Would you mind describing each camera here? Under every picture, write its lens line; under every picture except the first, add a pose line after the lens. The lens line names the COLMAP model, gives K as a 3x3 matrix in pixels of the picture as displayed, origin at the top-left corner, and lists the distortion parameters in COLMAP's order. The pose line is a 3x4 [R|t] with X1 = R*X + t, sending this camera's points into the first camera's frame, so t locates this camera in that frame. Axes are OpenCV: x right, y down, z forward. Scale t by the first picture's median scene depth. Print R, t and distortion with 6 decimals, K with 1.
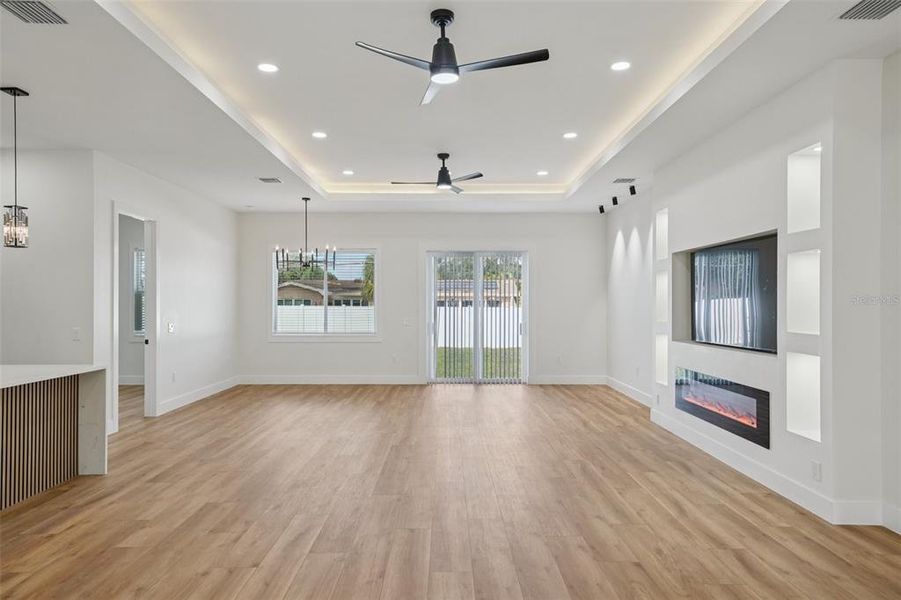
lens RADIAL K [[575.2, 0, 450.5], [0, 575.2, 300.0], [0, 0, 1]] dist [0.036427, -0.001294]
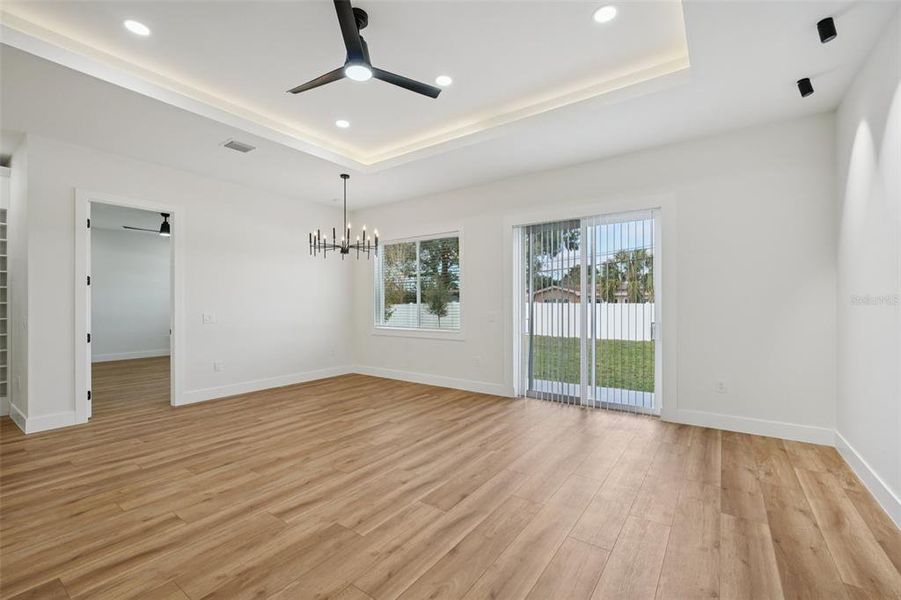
lens RADIAL K [[385.8, 0, 450.5], [0, 385.8, 300.0], [0, 0, 1]] dist [0.000328, 0.000296]
pose [[0.813314, -0.003552, -0.581815, 0.479566], [0.004247, 0.999991, -0.000168, 0.033713], [0.581810, -0.002335, 0.813321, 1.299125]]
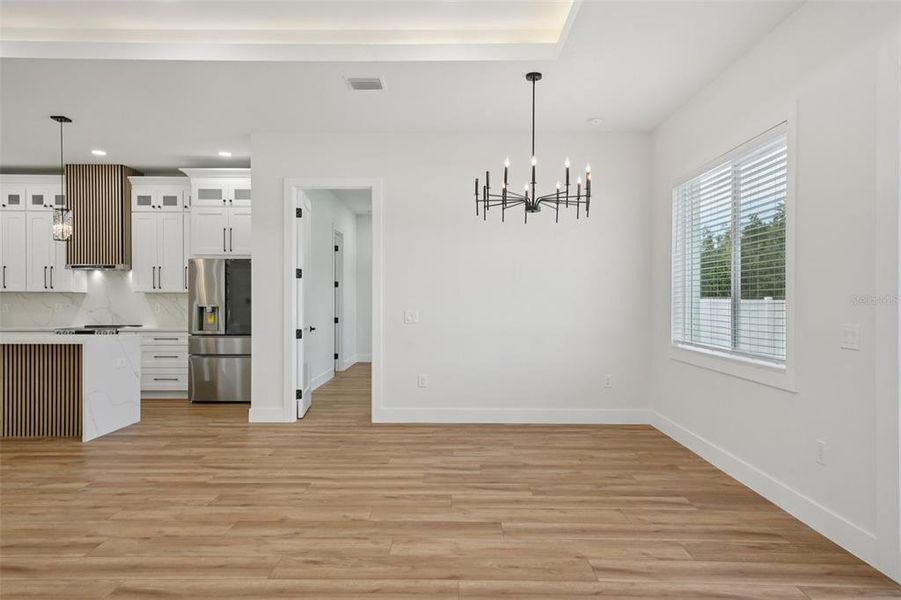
lens RADIAL K [[575.2, 0, 450.5], [0, 575.2, 300.0], [0, 0, 1]] dist [0.036427, -0.001294]
pose [[-0.008703, 0.001625, -0.999961, 0.552368], [0.003673, 0.999992, 0.001593, 0.042329], [0.999955, -0.003659, -0.008709, 1.942592]]
